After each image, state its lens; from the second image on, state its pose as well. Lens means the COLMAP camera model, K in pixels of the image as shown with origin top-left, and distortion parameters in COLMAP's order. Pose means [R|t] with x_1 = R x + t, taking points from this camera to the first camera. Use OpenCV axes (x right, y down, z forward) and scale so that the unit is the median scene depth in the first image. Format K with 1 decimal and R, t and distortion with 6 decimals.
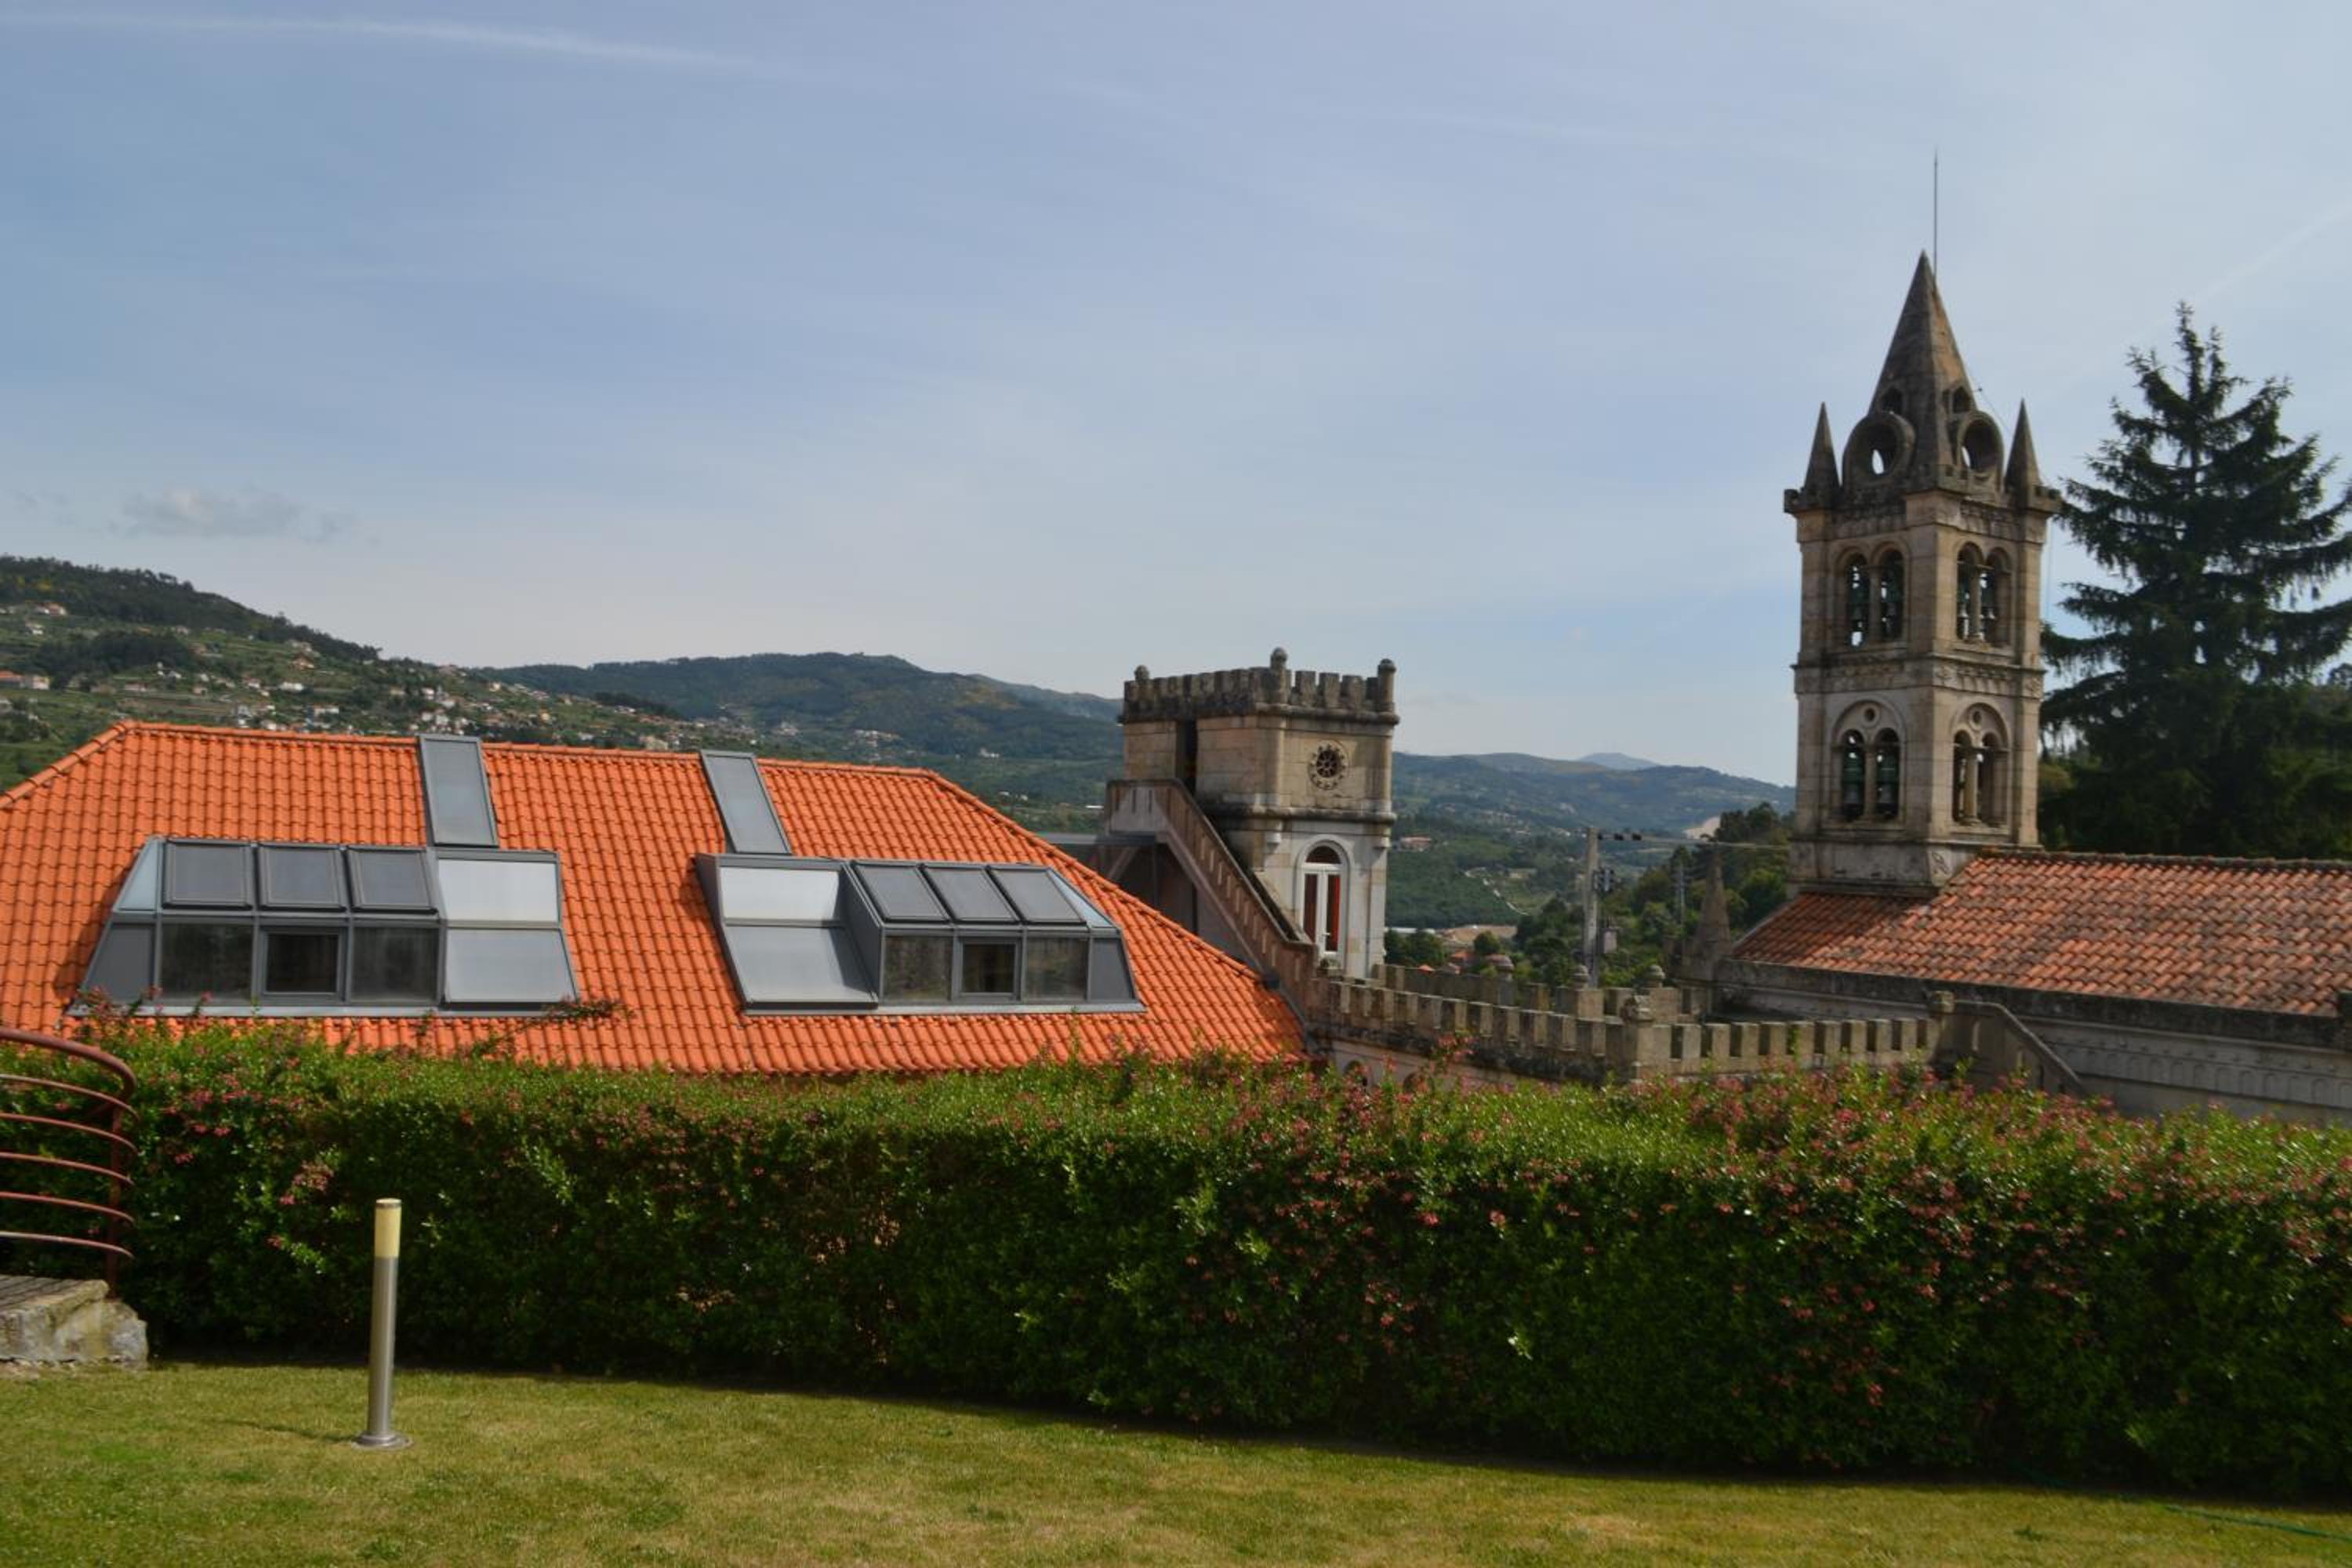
lens RADIAL K [[1950.7, 0, 1159.3], [0, 1950.7, 789.1], [0, 0, 1]] dist [-0.116626, 0.026855]
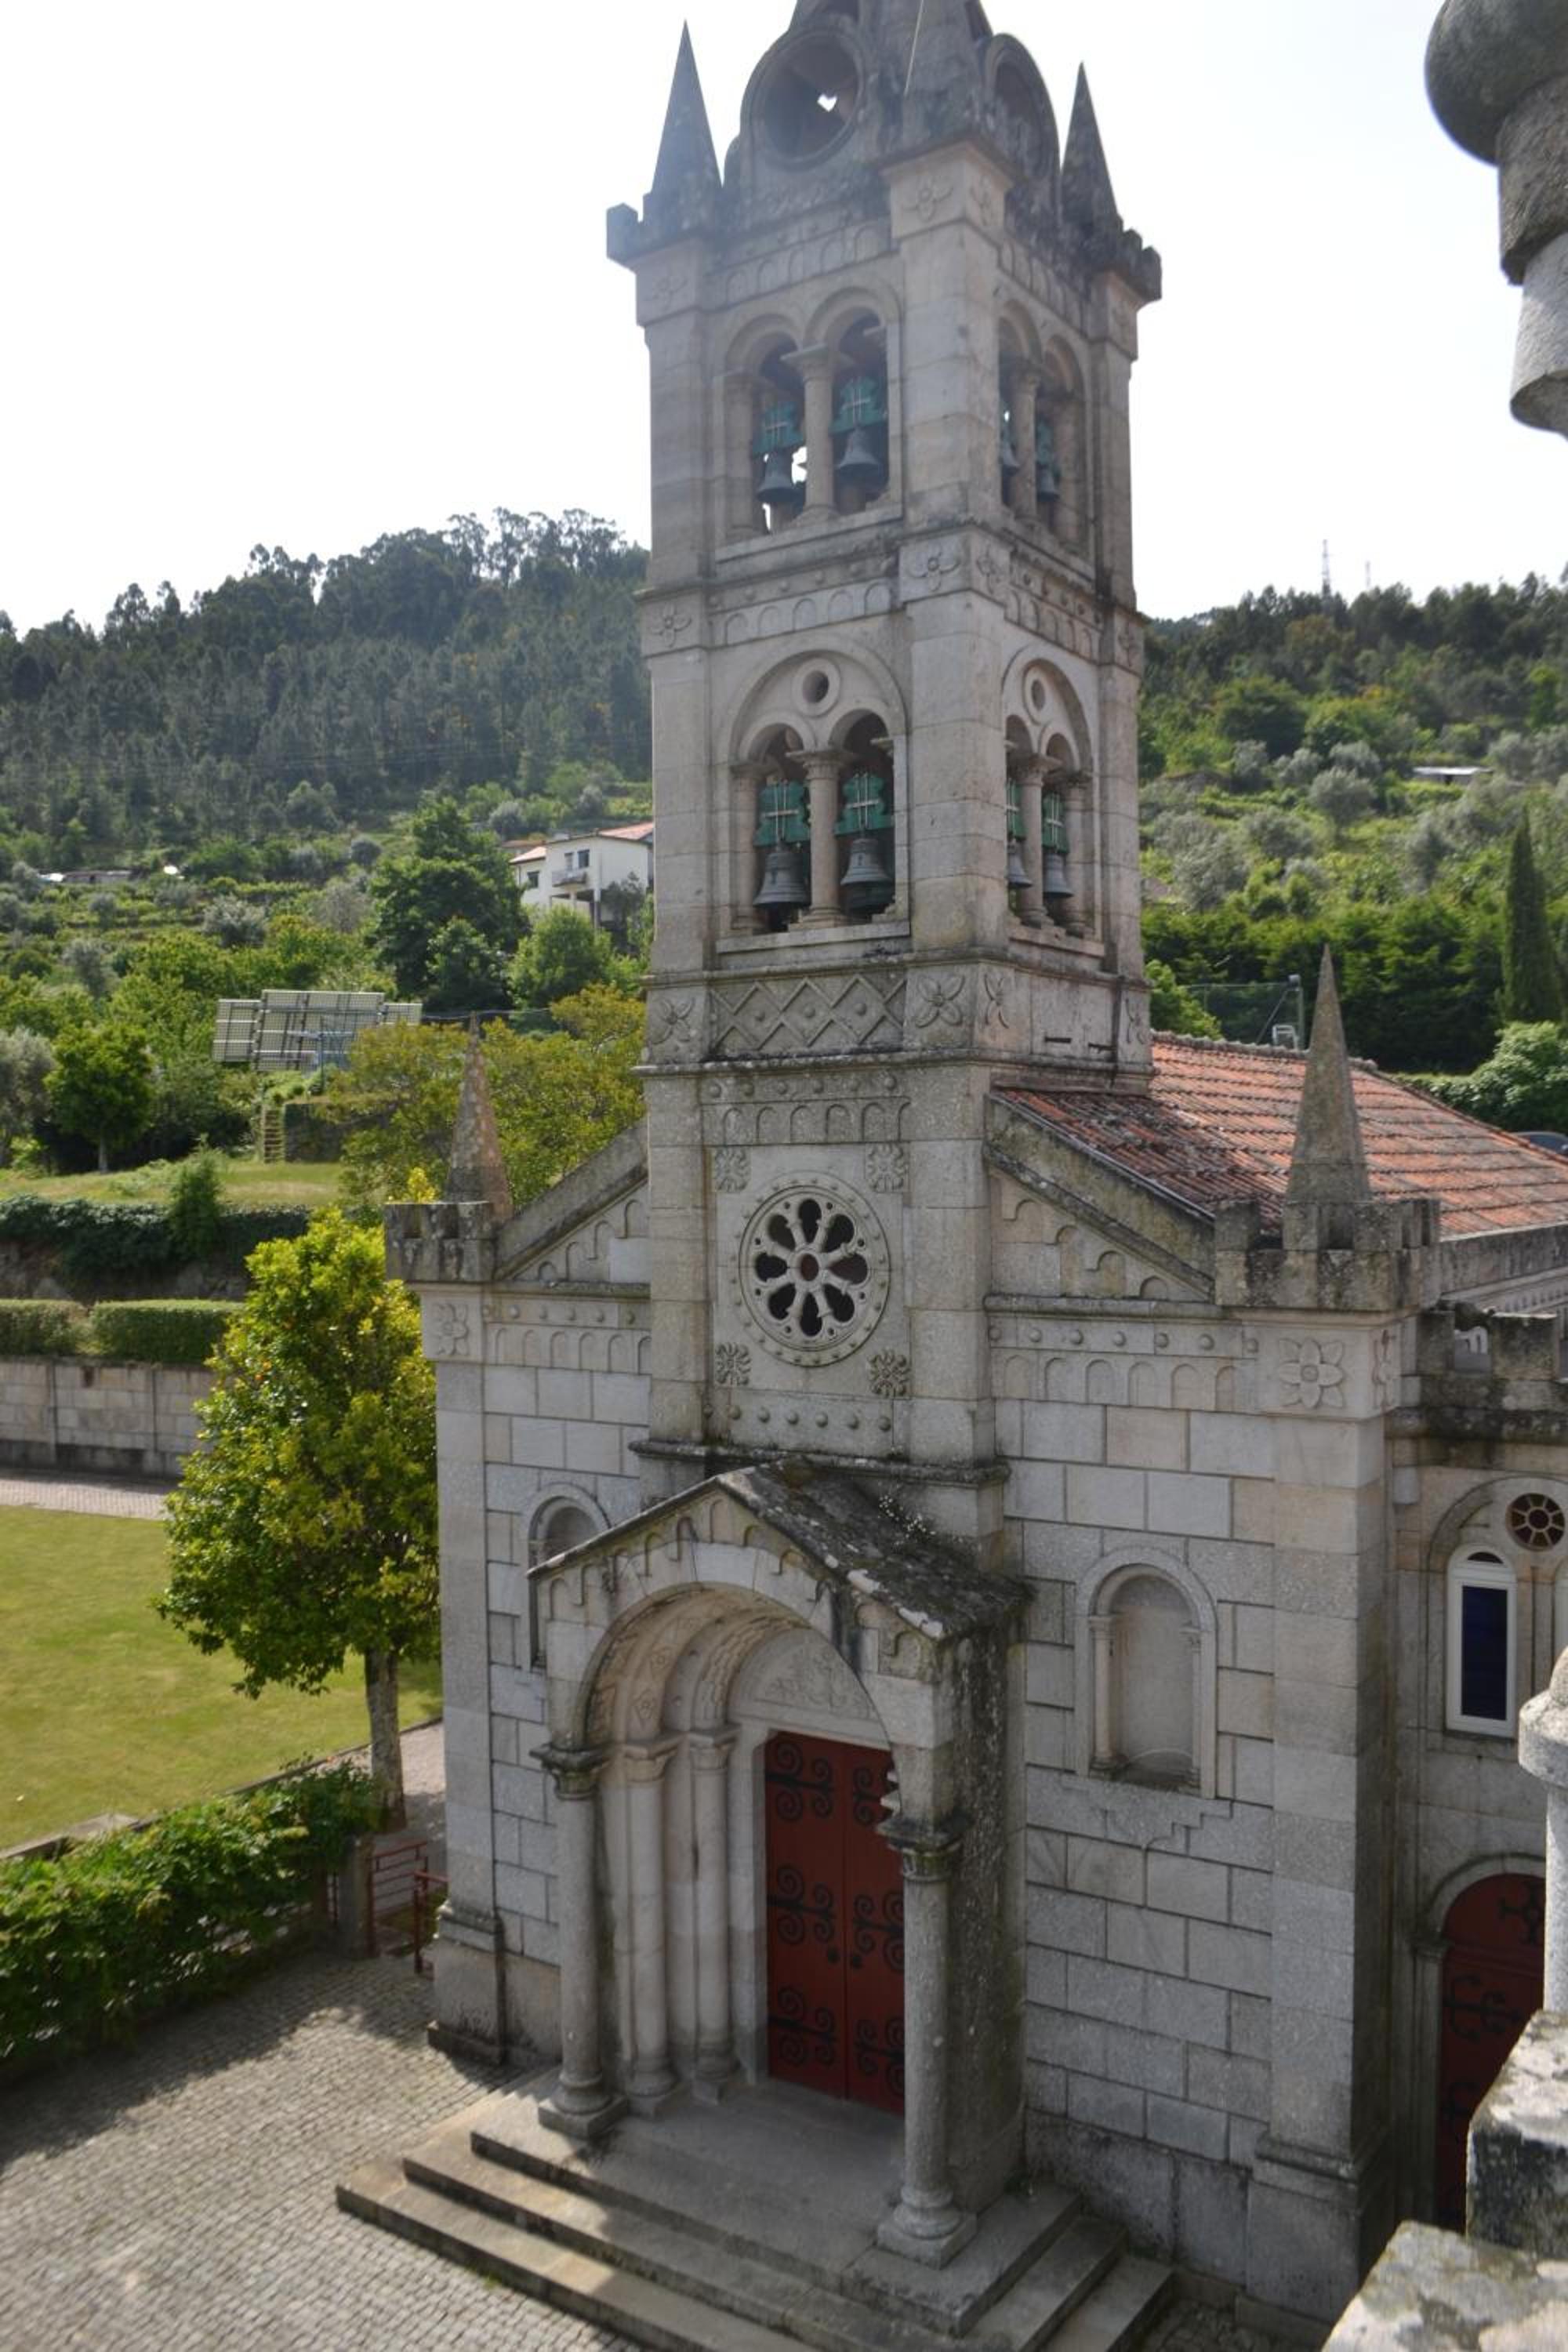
lens RADIAL K [[1826.7, 0, 804.8], [0, 1826.7, 1223.8], [0, 0, 1]] dist [-0.165784, 0.125784]
pose [[0.895049, -0.068651, 0.440653, 0.176858], [0.037400, 0.996155, 0.079227, 0.051398], [-0.444398, -0.054432, 0.894174, 0.624674]]
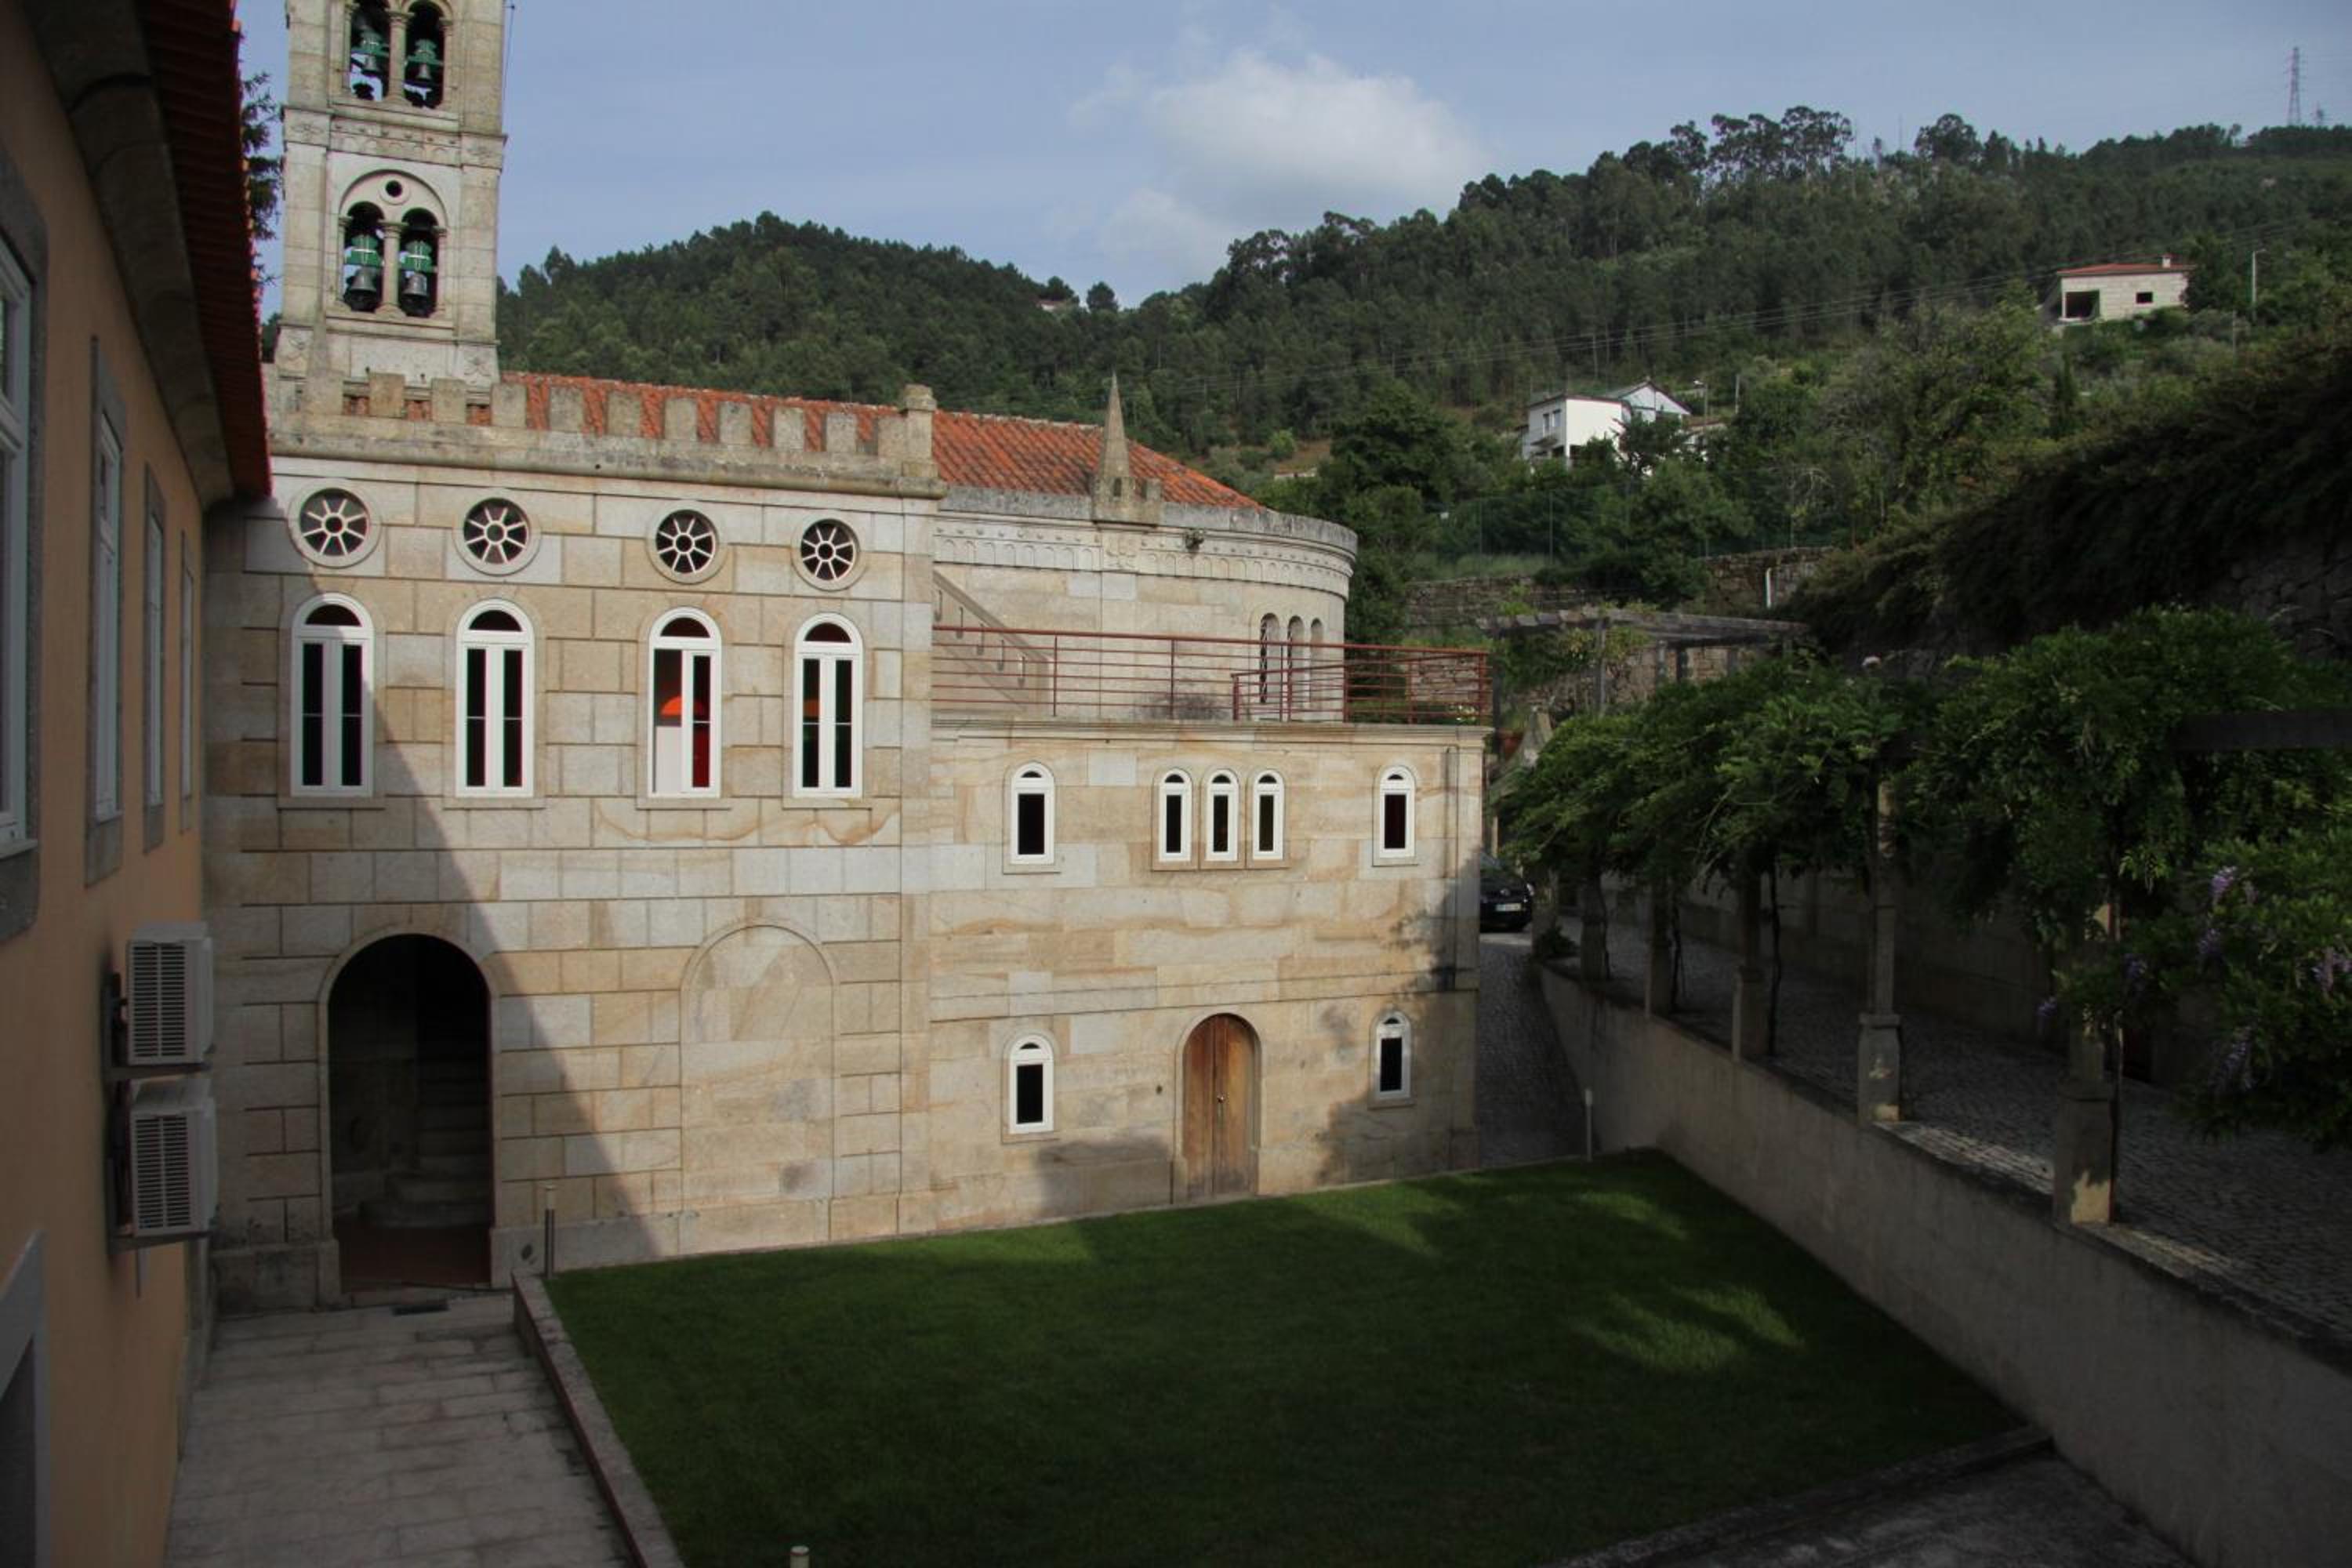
lens RADIAL K [[1826.7, 0, 1176.4], [0, 1826.7, 800.9], [0, 0, 1]] dist [-0.165784, 0.125784]
pose [[0.035019, -0.054903, 0.997877, -0.397249], [-0.032615, 0.997895, 0.056049, 0.174150], [-0.998854, -0.034508, 0.033155, 0.624247]]
